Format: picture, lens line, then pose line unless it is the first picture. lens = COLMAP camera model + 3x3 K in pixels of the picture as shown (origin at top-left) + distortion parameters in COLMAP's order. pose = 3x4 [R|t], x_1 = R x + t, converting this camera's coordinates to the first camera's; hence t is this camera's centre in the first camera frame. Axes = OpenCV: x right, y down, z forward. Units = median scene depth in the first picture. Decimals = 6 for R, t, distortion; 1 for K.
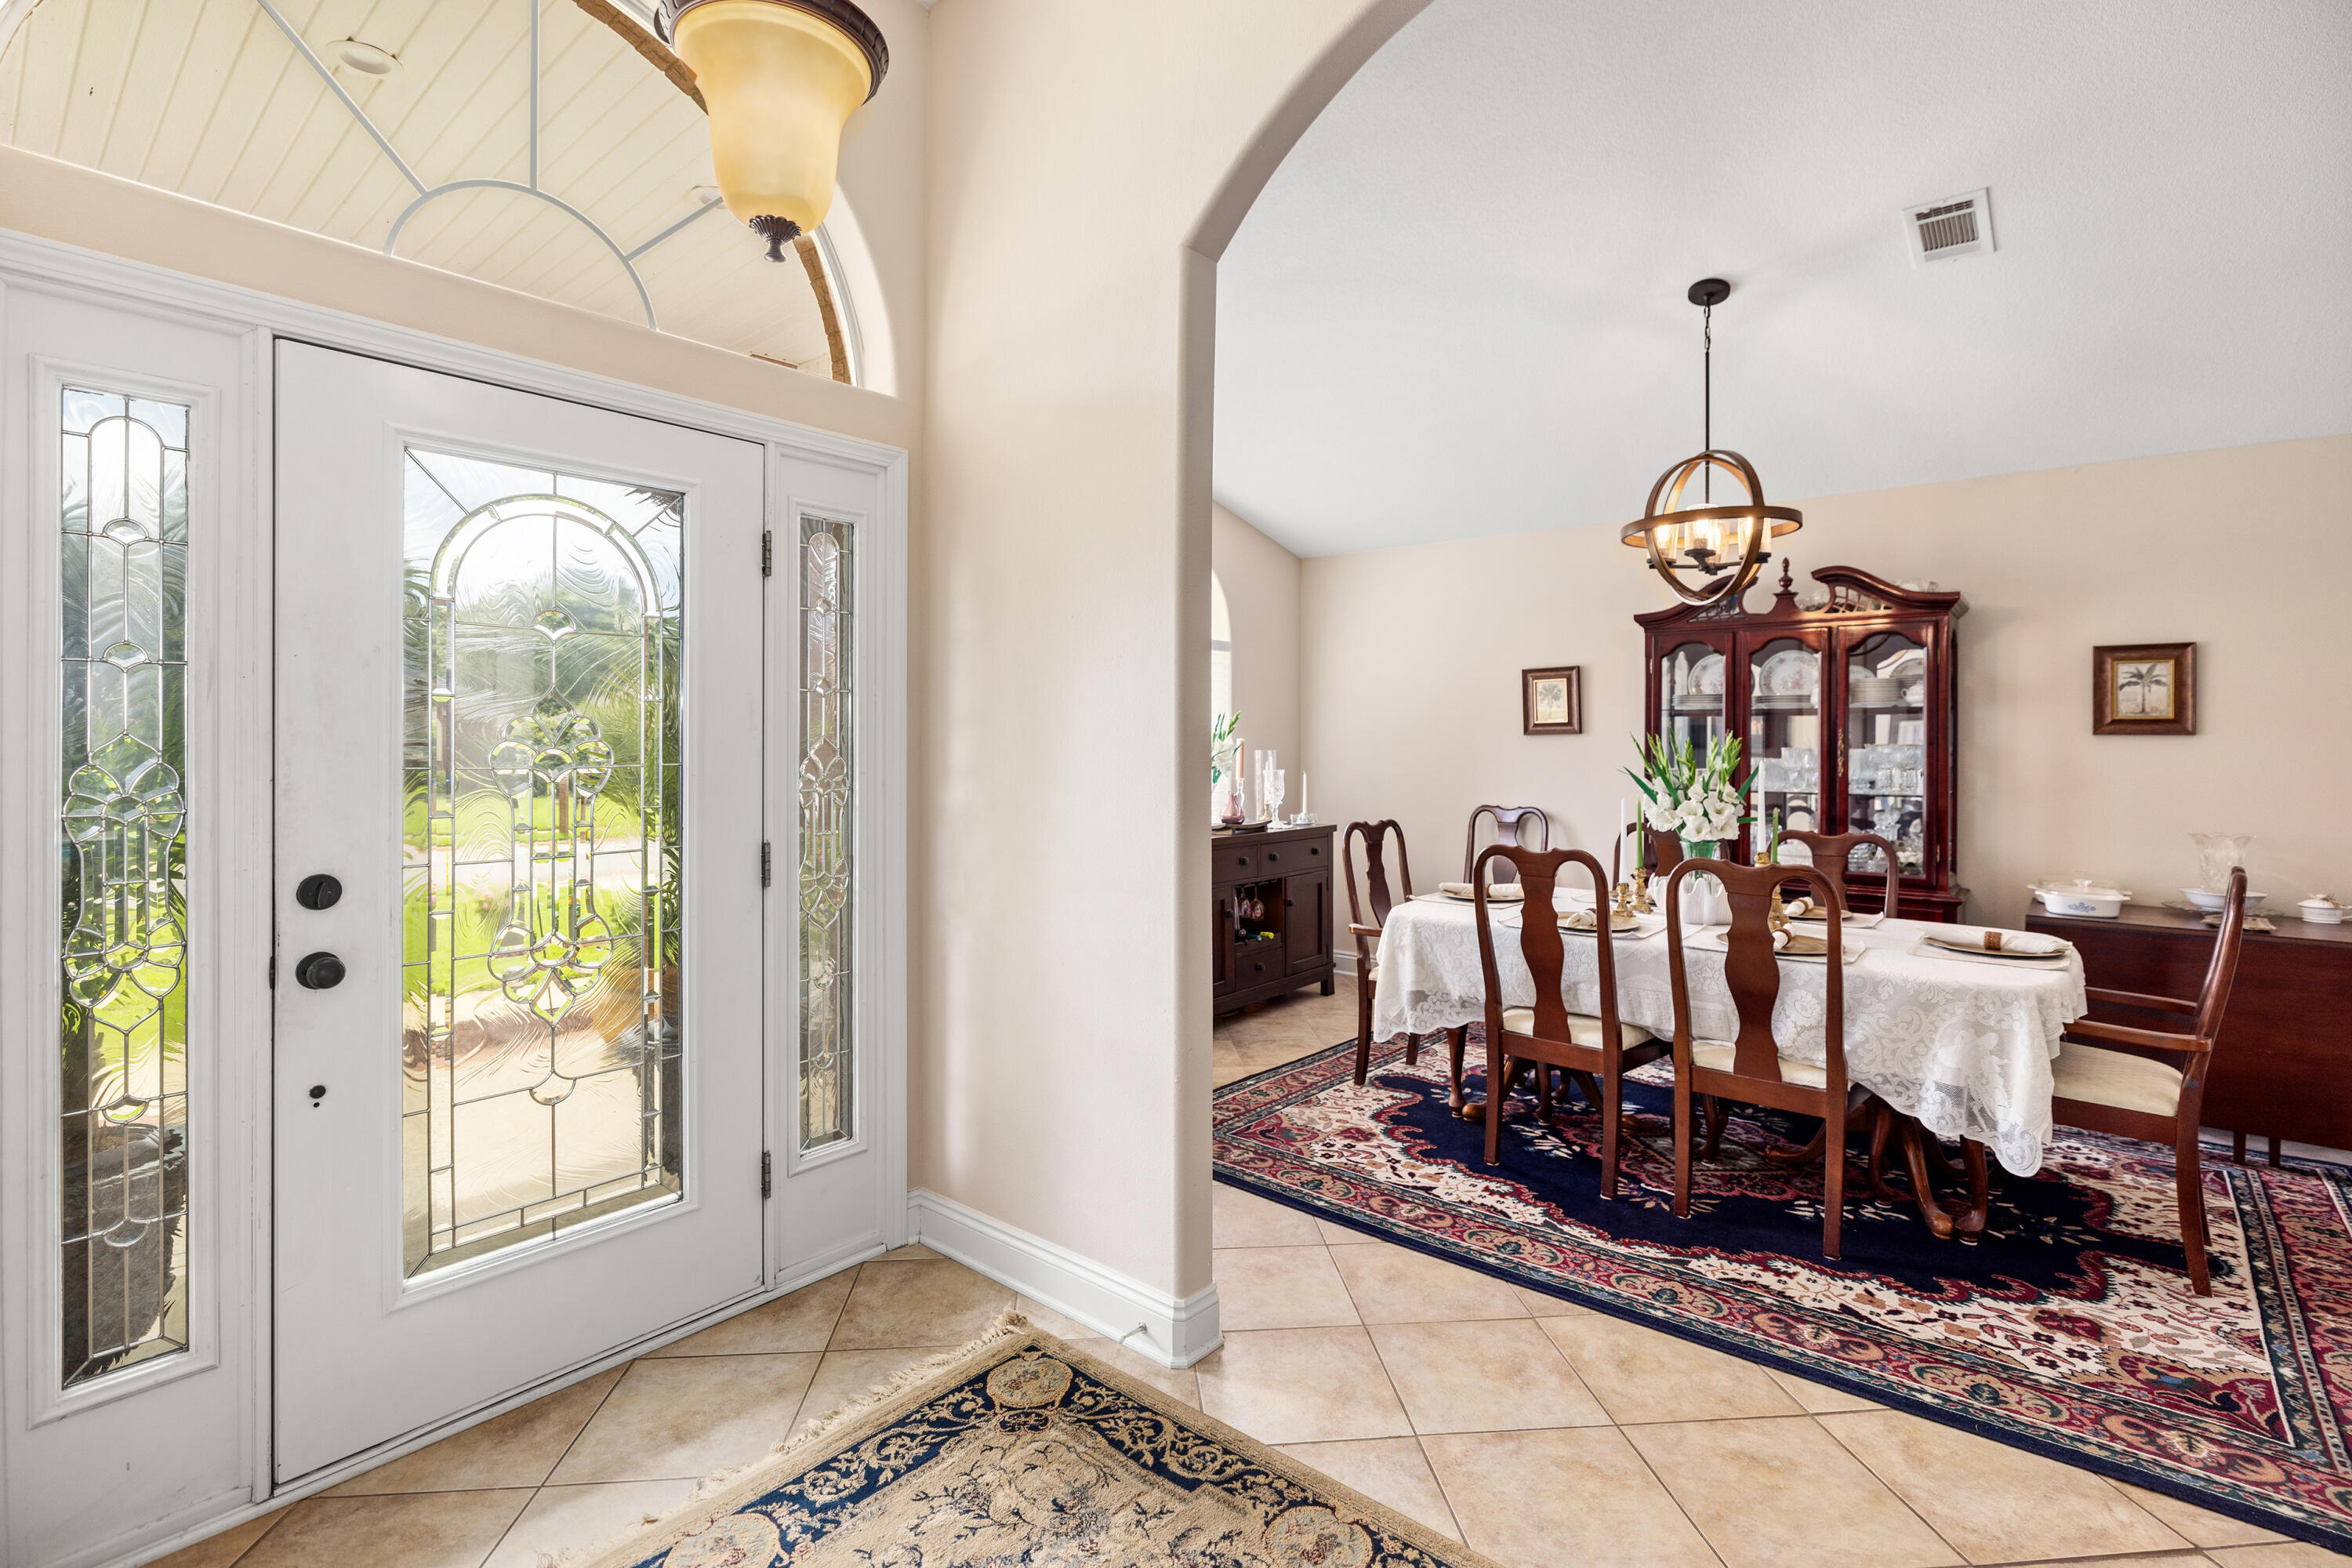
lens RADIAL K [[1066.6, 0, 1216.8], [0, 1066.6, 749.1], [0, 0, 1]] dist [-0.001979, 0.000603]
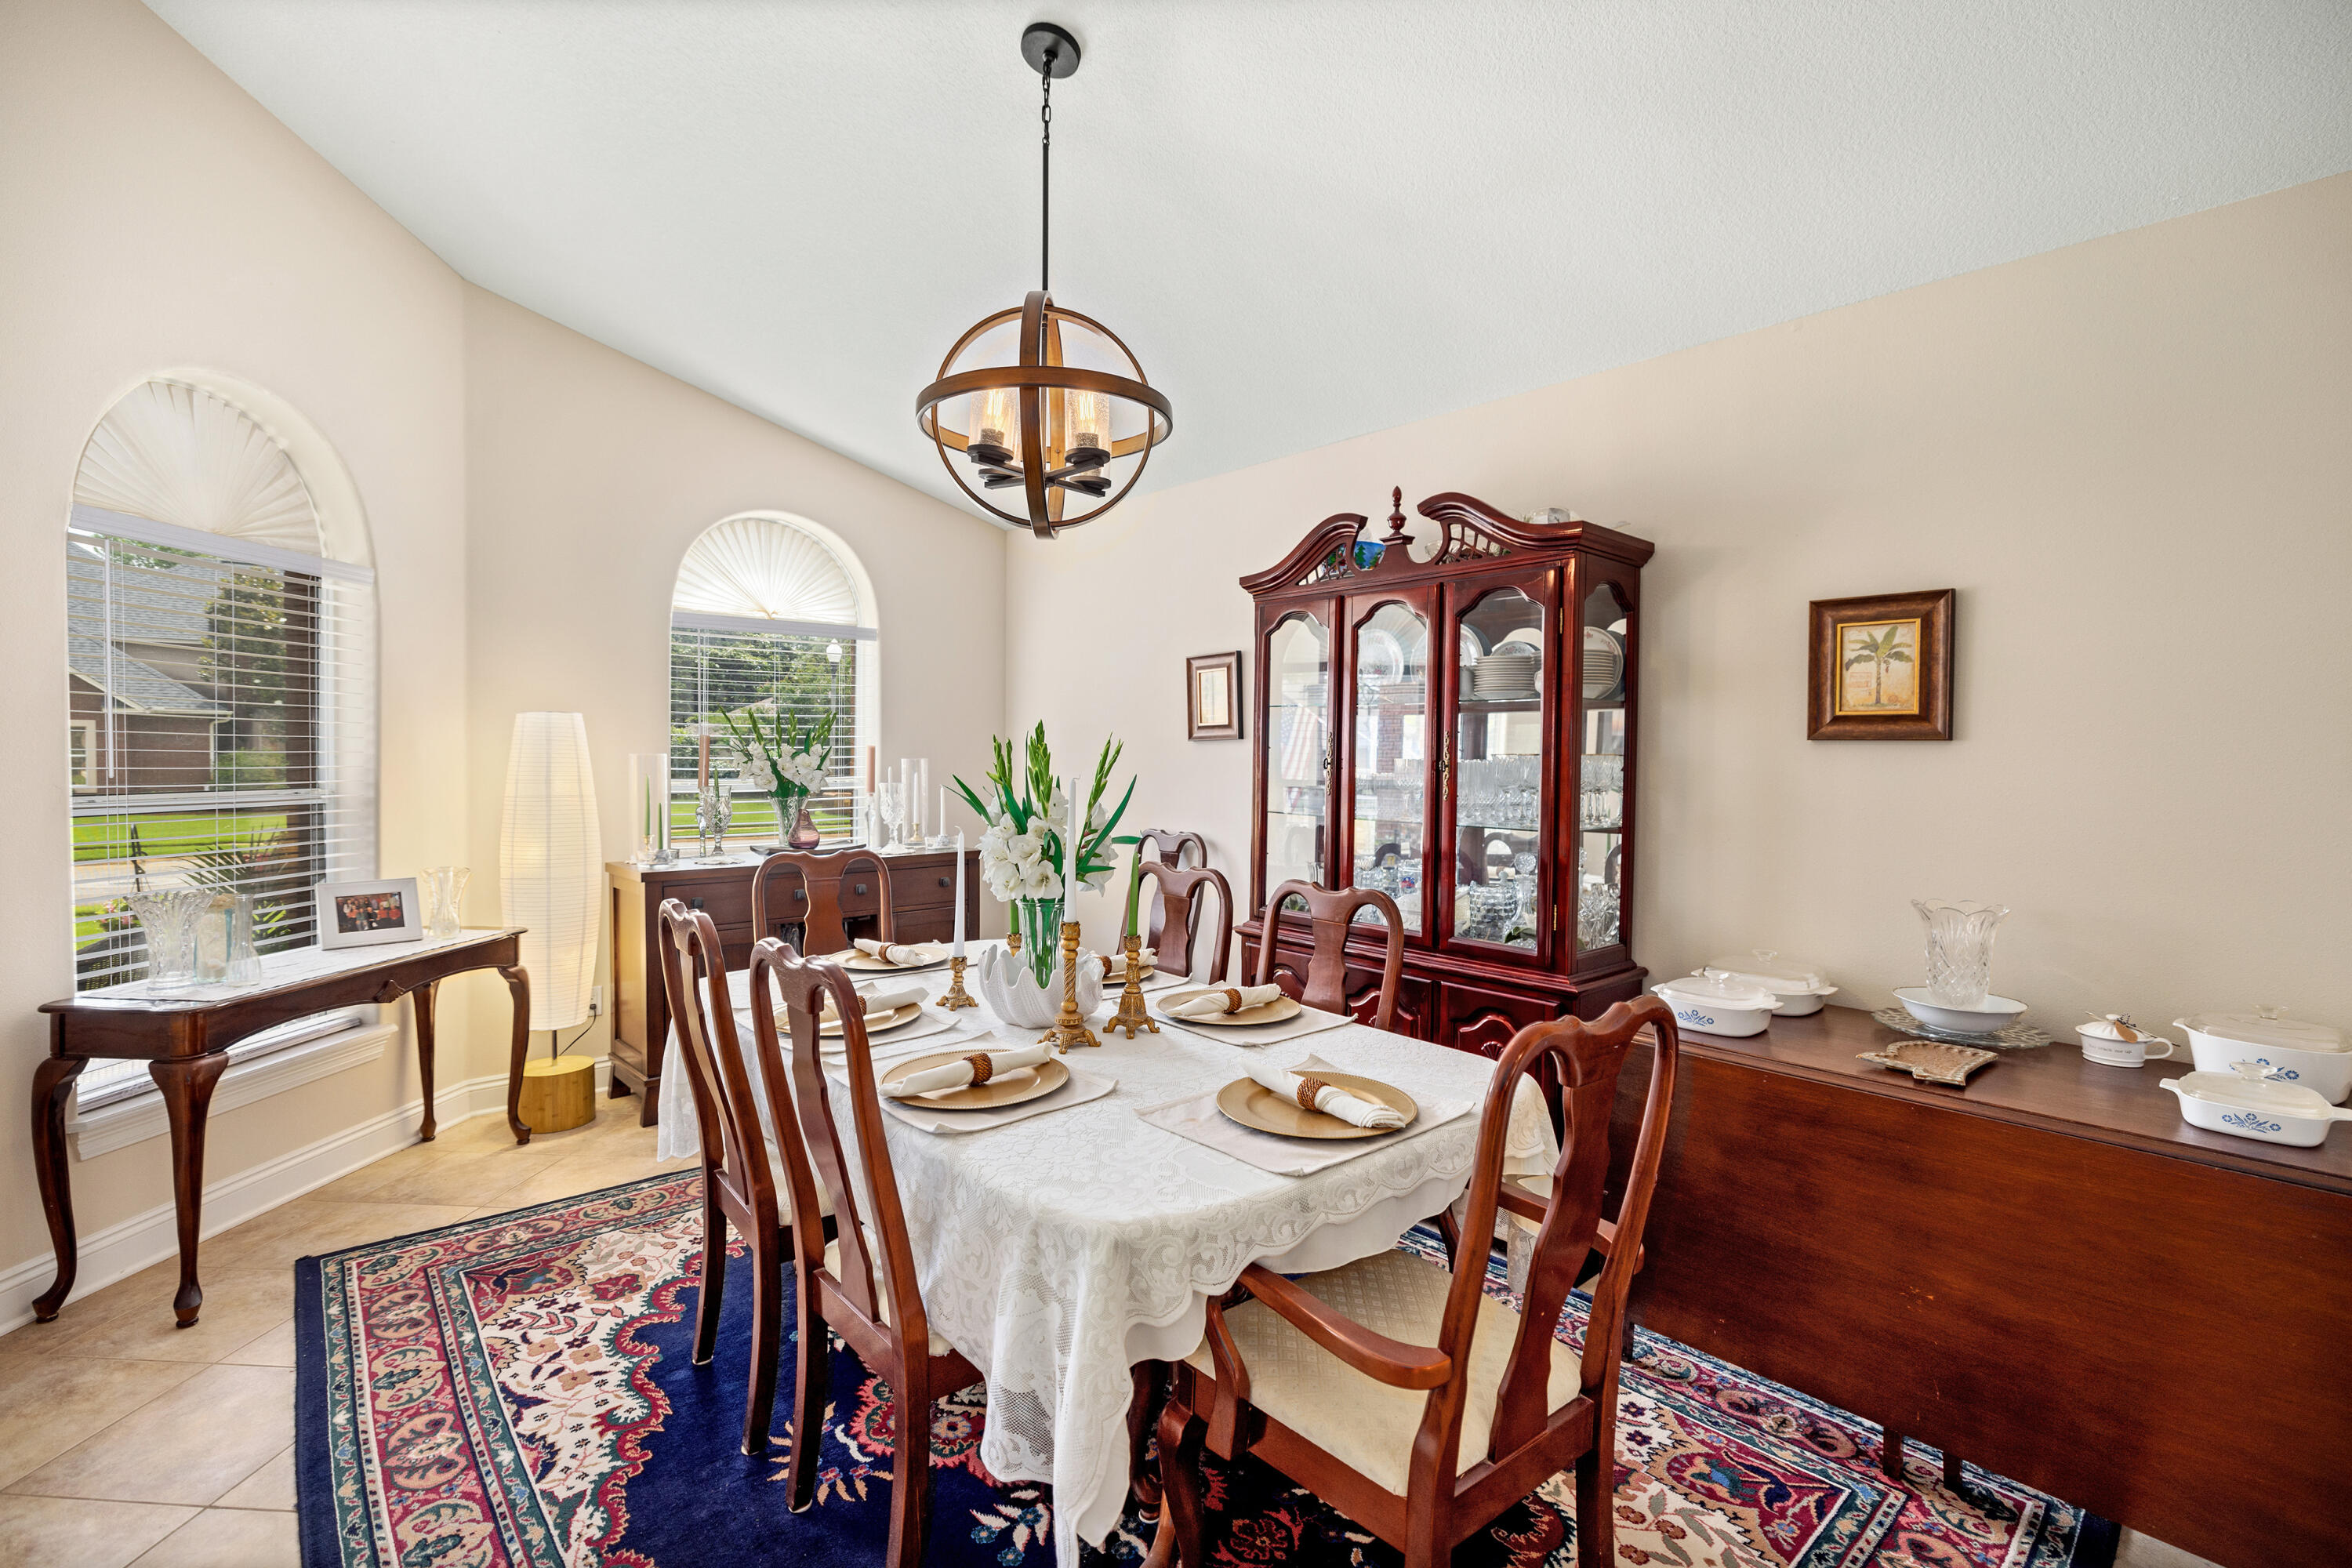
lens RADIAL K [[1066.6, 0, 1166.3], [0, 1066.6, 764.4], [0, 0, 1]] dist [-0.001979, 0.000603]
pose [[0.986044, 0.003660, -0.166447, 0.575508], [-0.001210, 0.999890, 0.014816, -0.008083], [0.166482, -0.014407, 0.985939, 0.319523]]
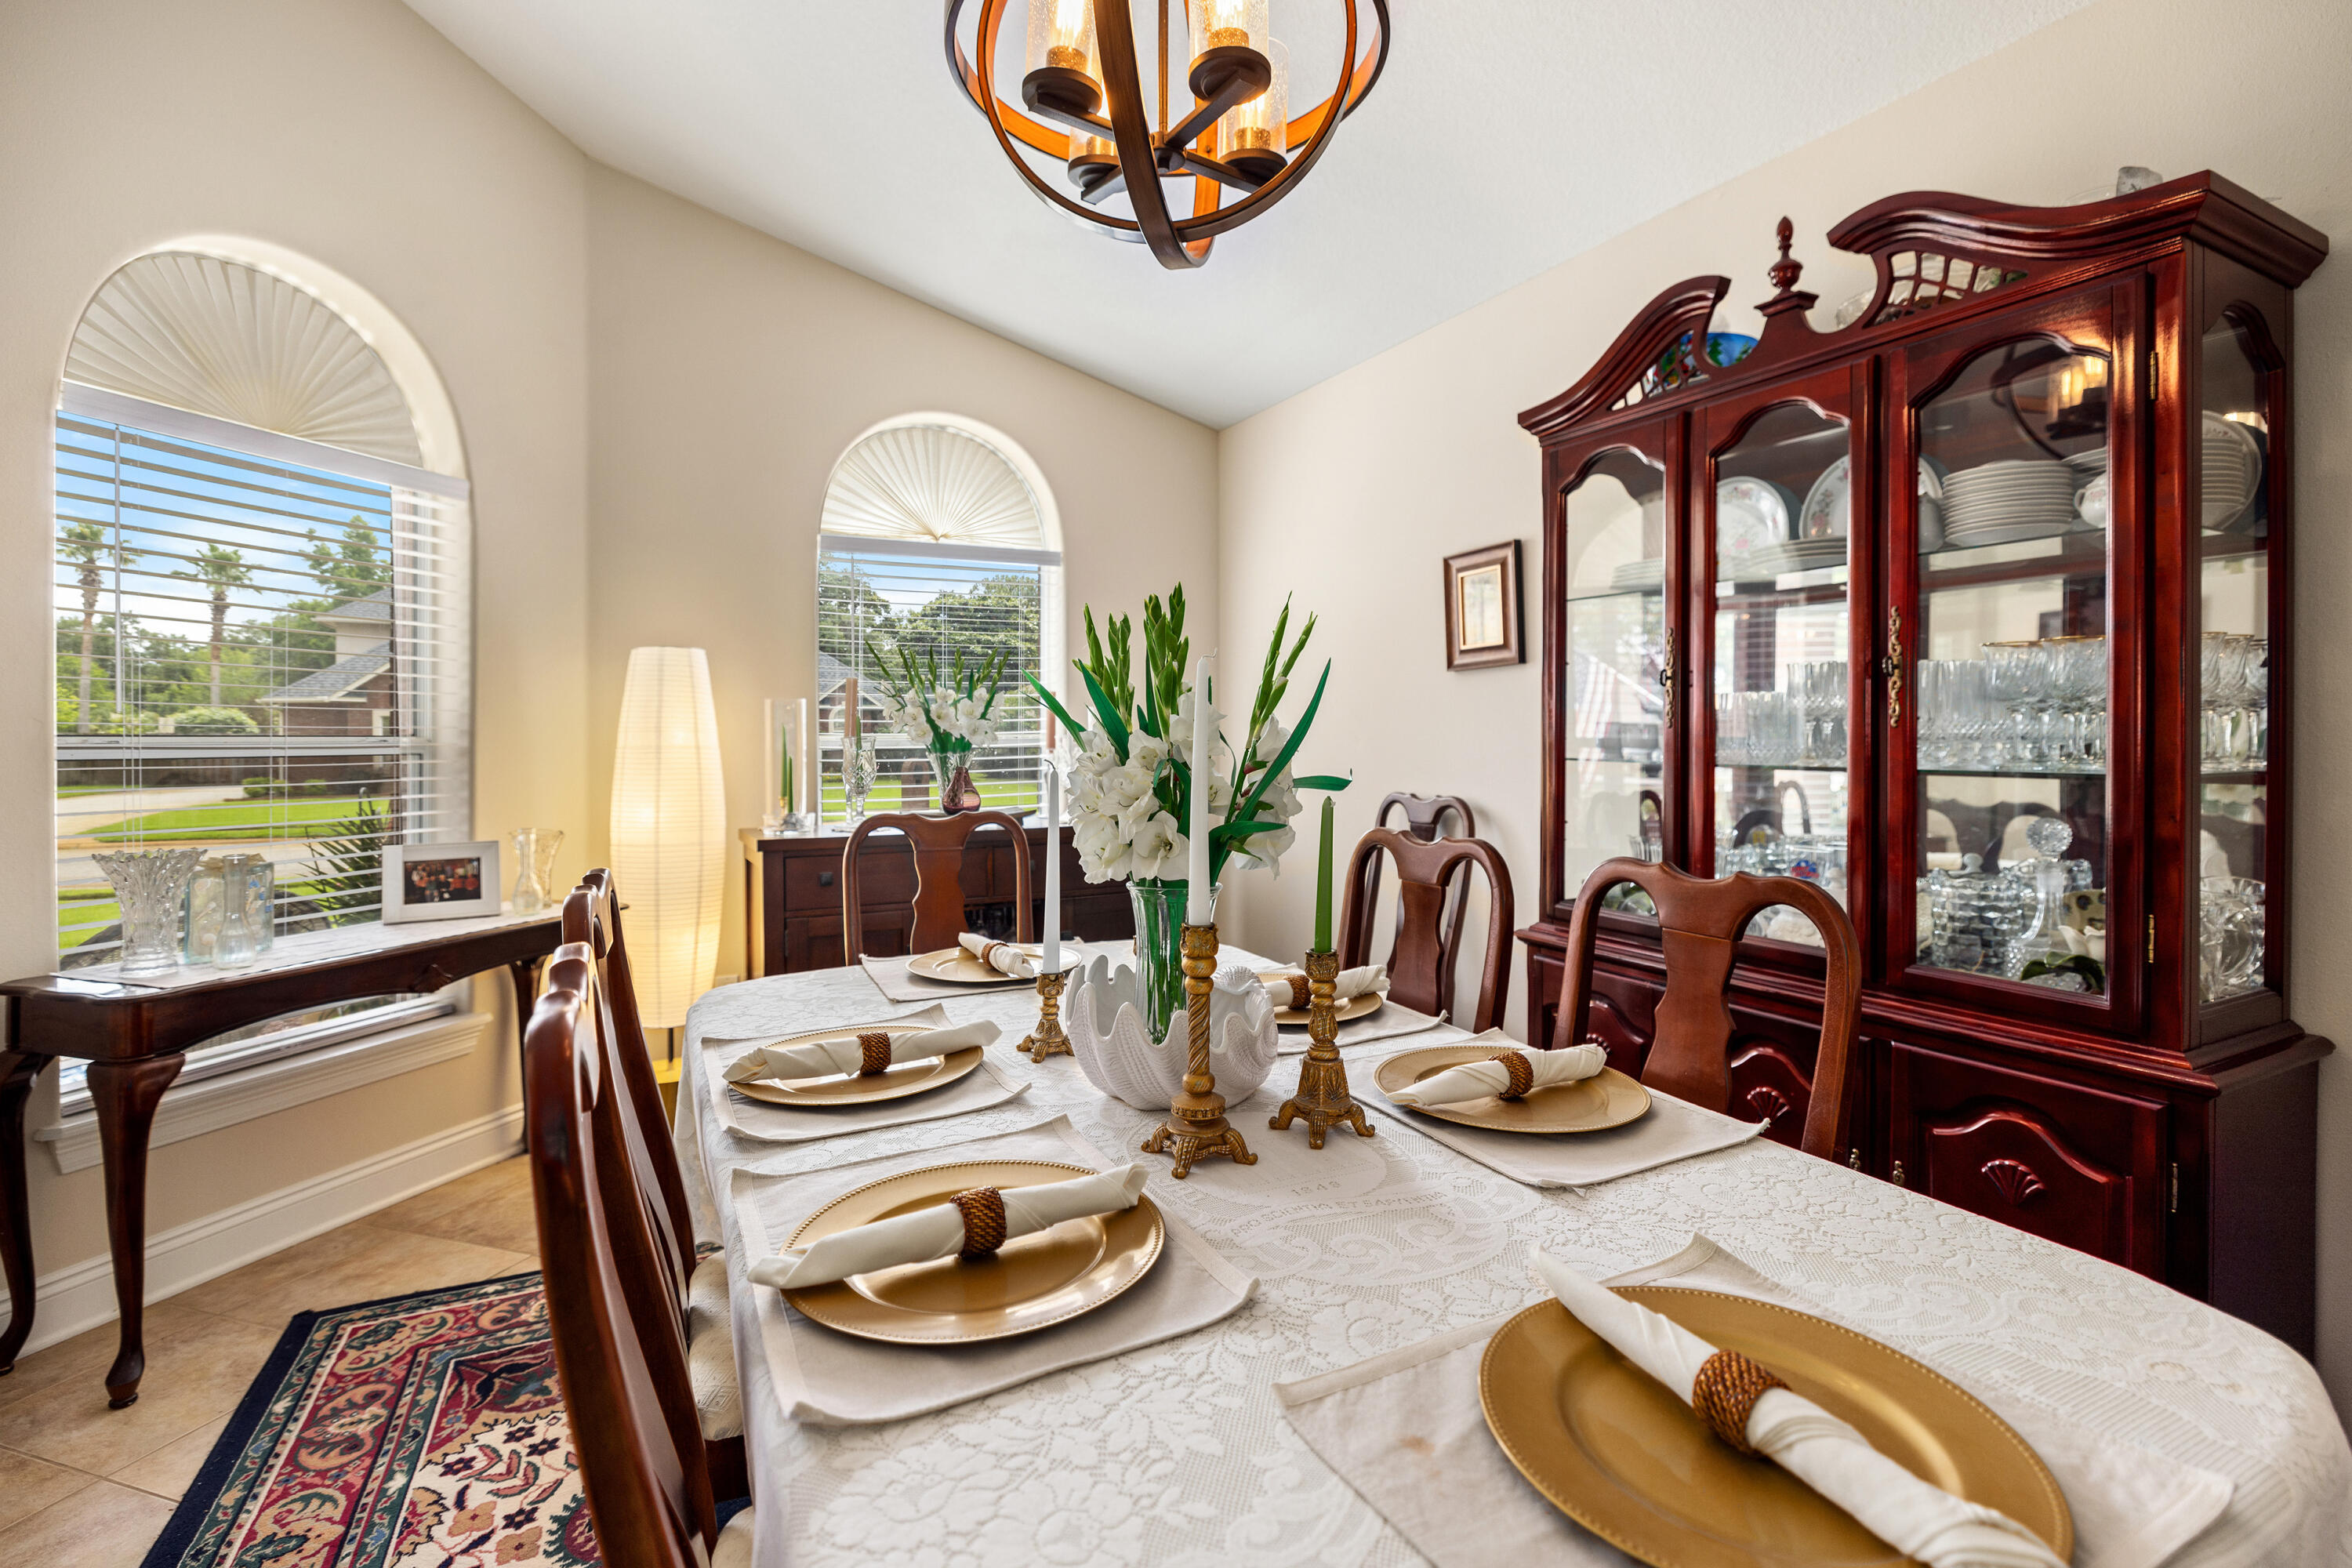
lens RADIAL K [[1066.6, 0, 1184.5], [0, 1066.6, 725.6], [0, 0, 1]] dist [-0.001979, 0.000603]
pose [[0.920248, -0.012089, -0.391148, 0.548042], [0.009524, 0.999919, -0.008497, 0.028694], [0.391219, 0.004094, 0.920289, 0.577895]]
